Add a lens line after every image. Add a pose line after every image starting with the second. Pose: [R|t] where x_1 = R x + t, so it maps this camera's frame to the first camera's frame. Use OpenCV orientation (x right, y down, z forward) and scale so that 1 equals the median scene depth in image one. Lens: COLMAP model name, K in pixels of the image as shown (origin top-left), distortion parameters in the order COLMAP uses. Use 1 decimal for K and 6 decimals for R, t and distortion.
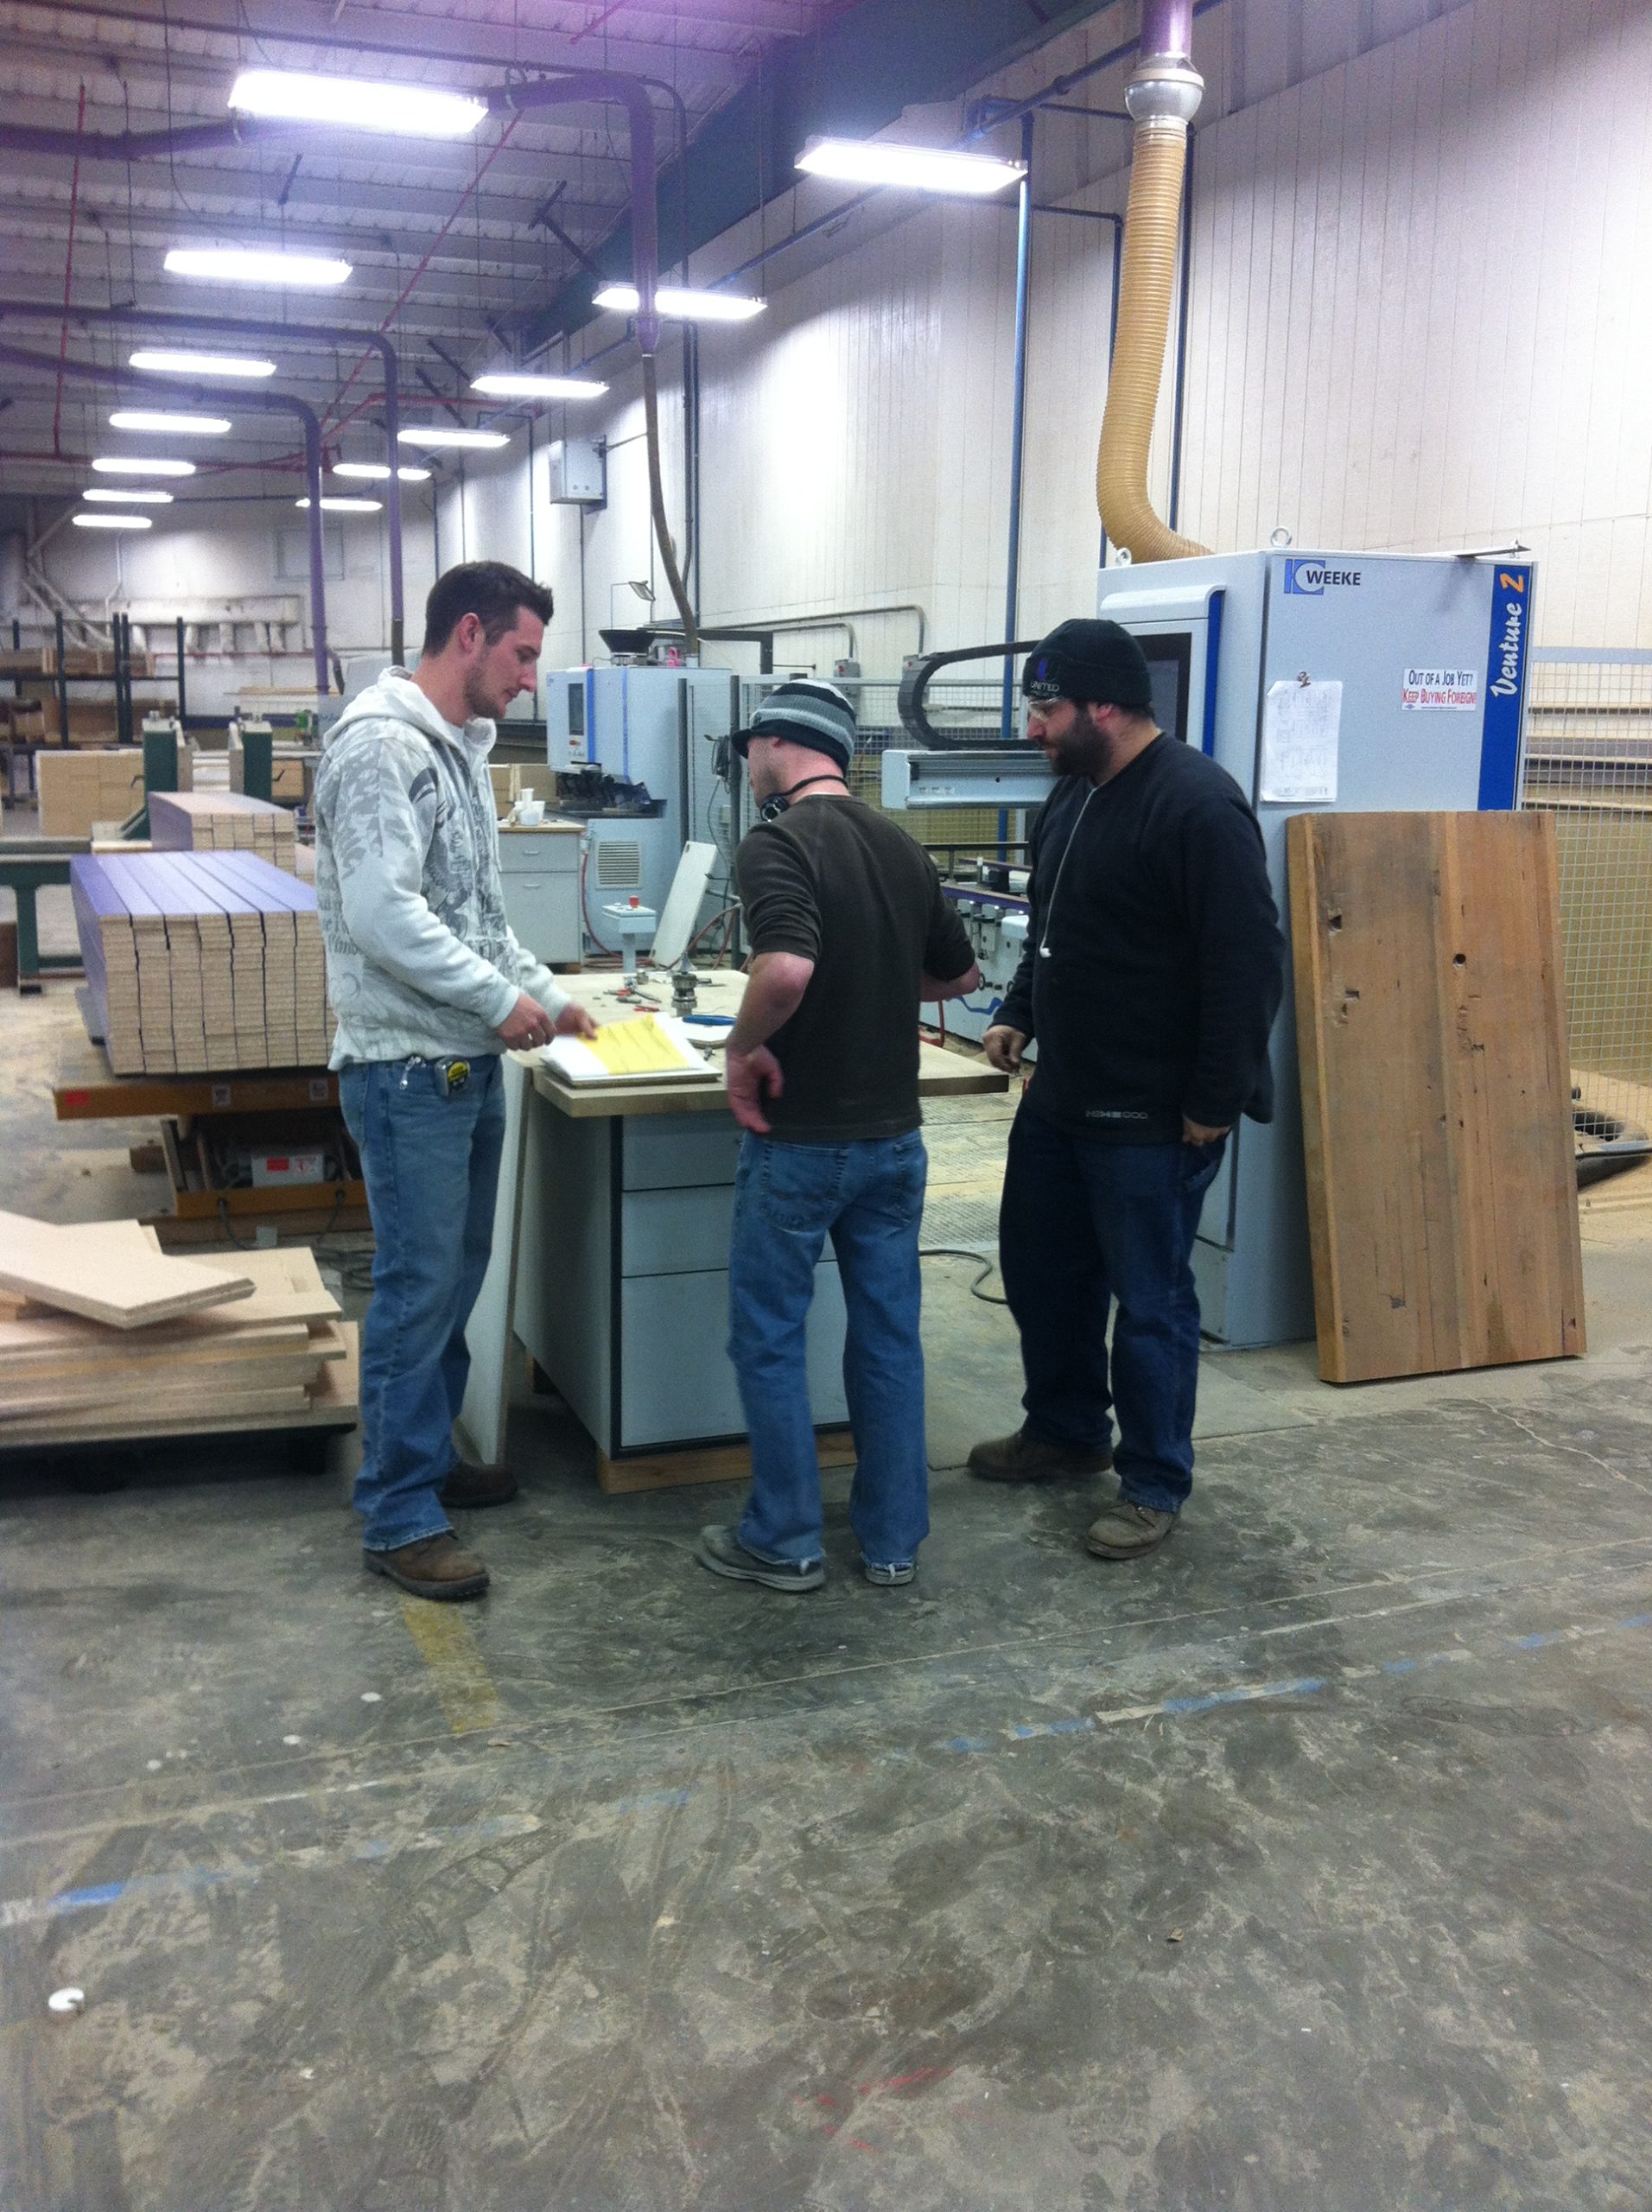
lens RADIAL K [[2186.8, 0, 826.0], [0, 2186.8, 1106.0], [0, 0, 1]] dist [0.006072, -0.001064]
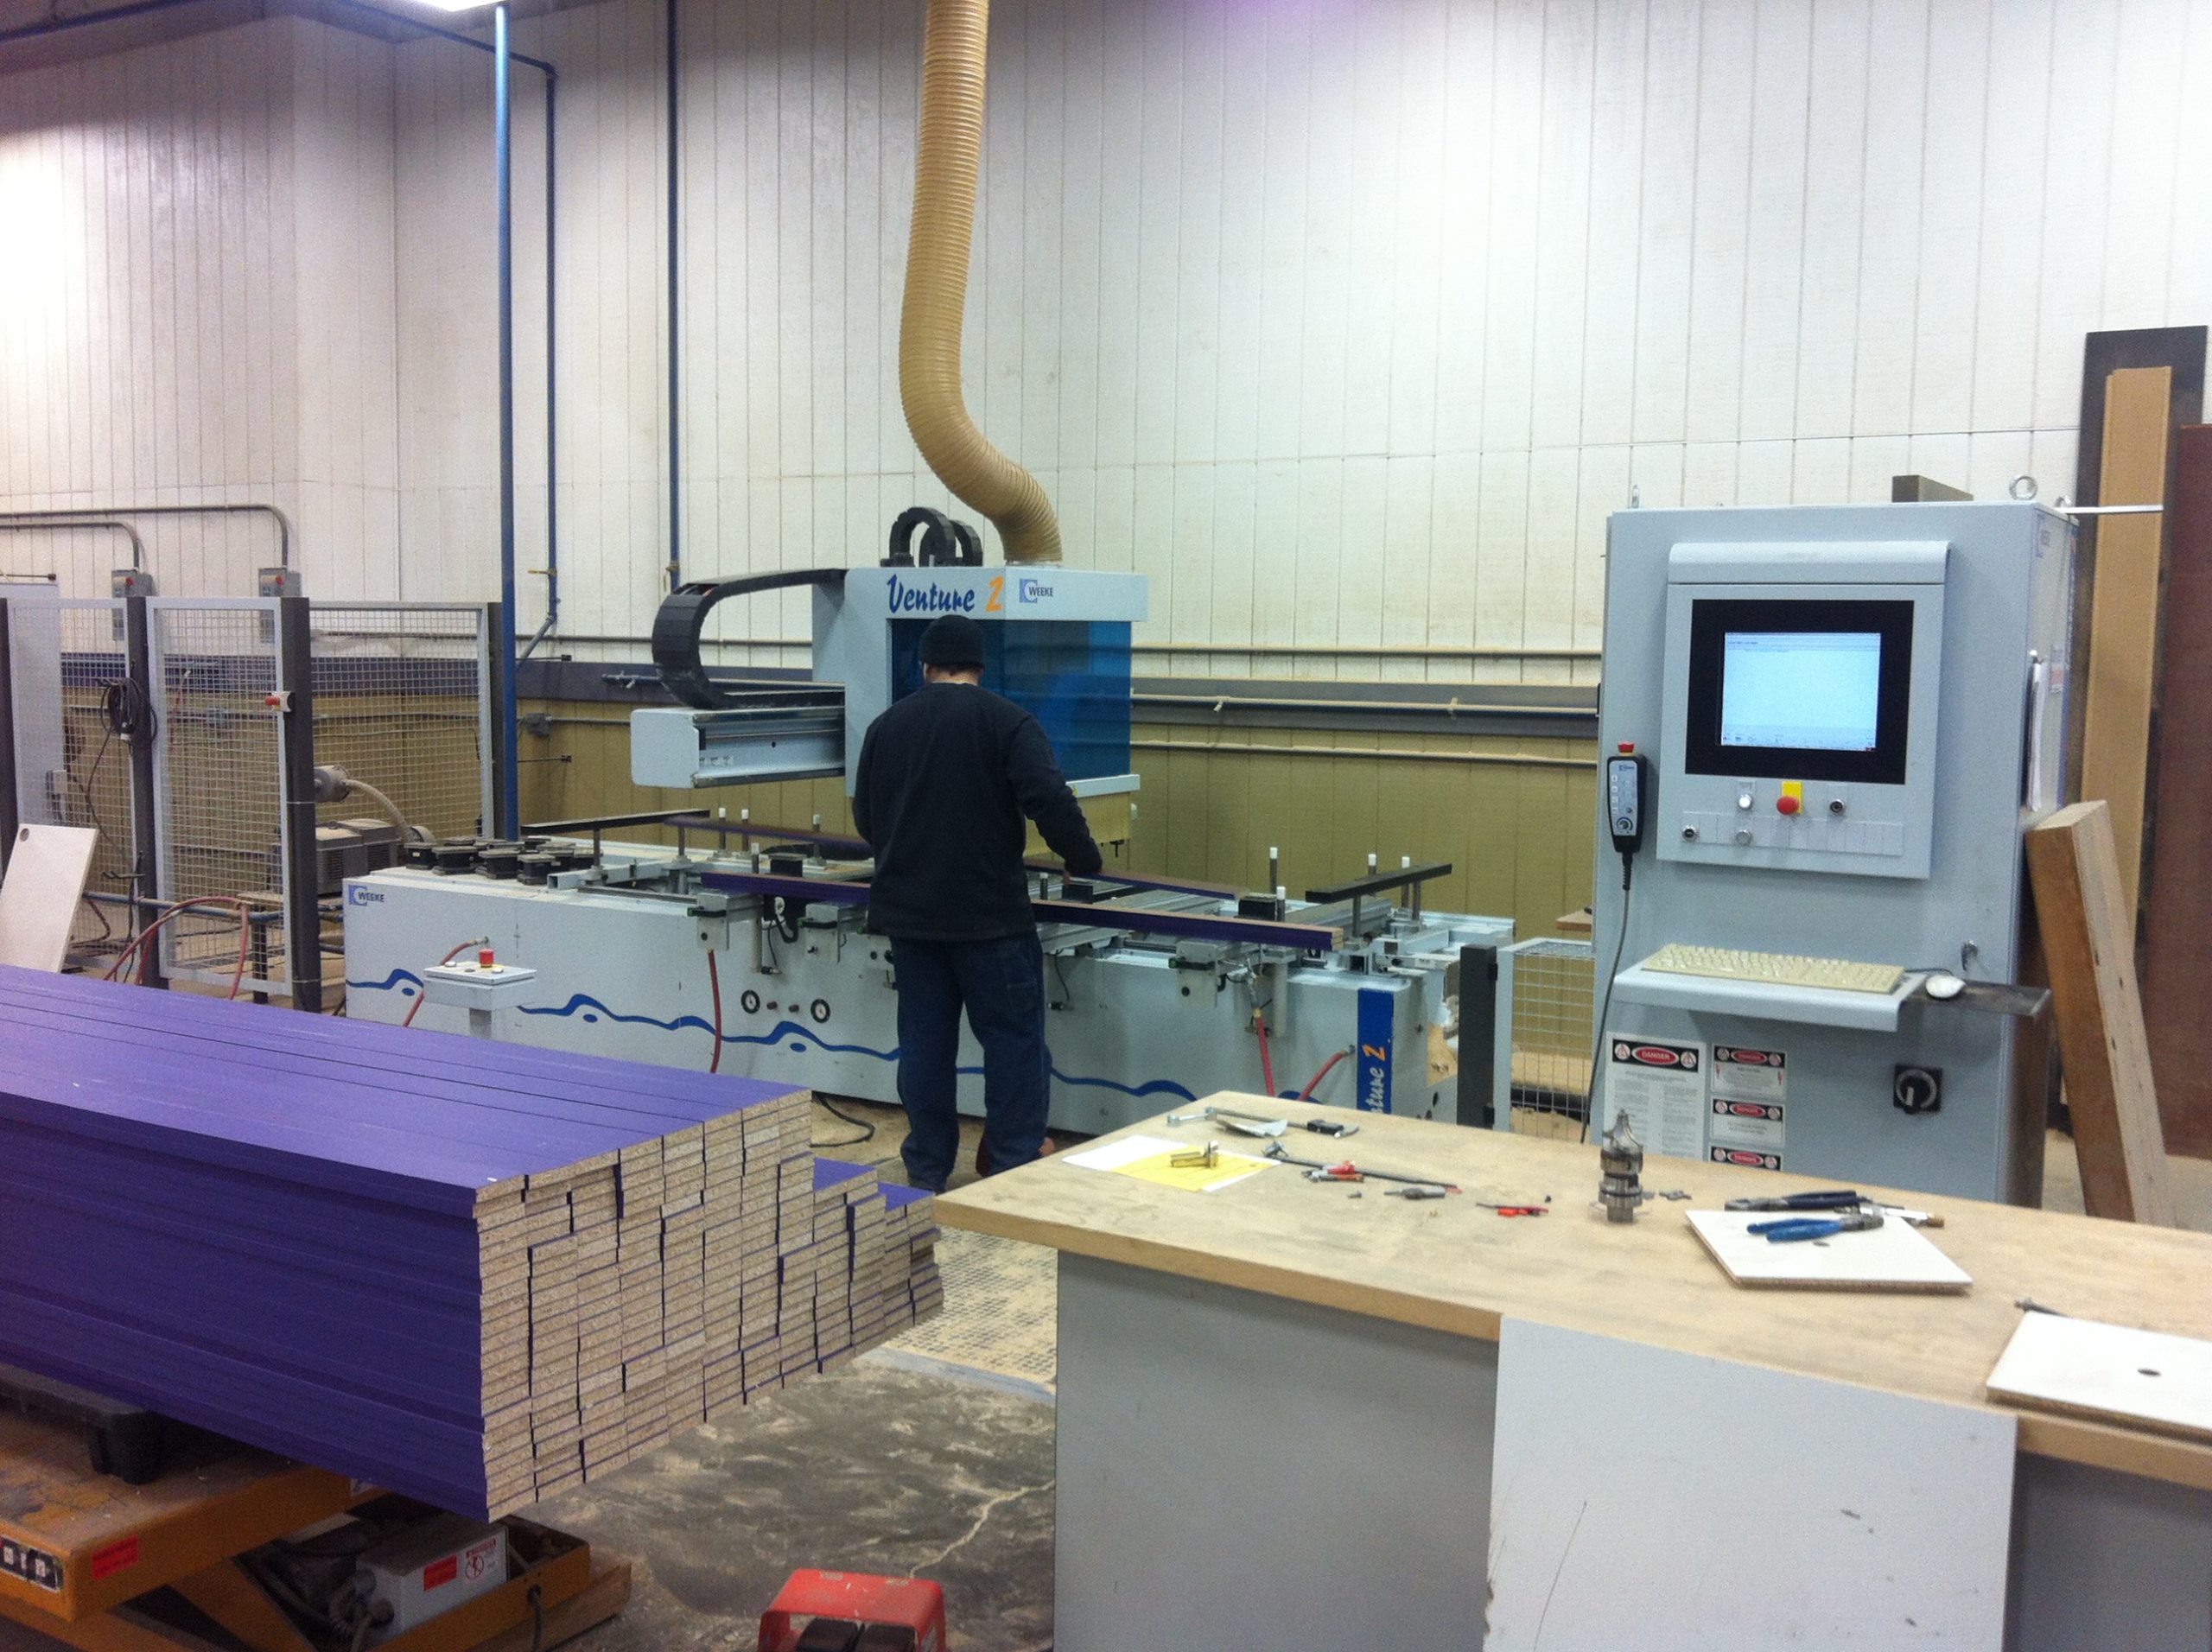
lens RADIAL K [[2109.0, 0, 1106.0], [0, 2109.0, 826.0], [0, 0, 1]] dist [-0.007495, -0.008673]
pose [[0.795095, -0.050832, 0.604352, -0.237421], [0.097634, 0.994212, -0.044826, -0.062852], [-0.598575, 0.094646, 0.795456, 0.281893]]
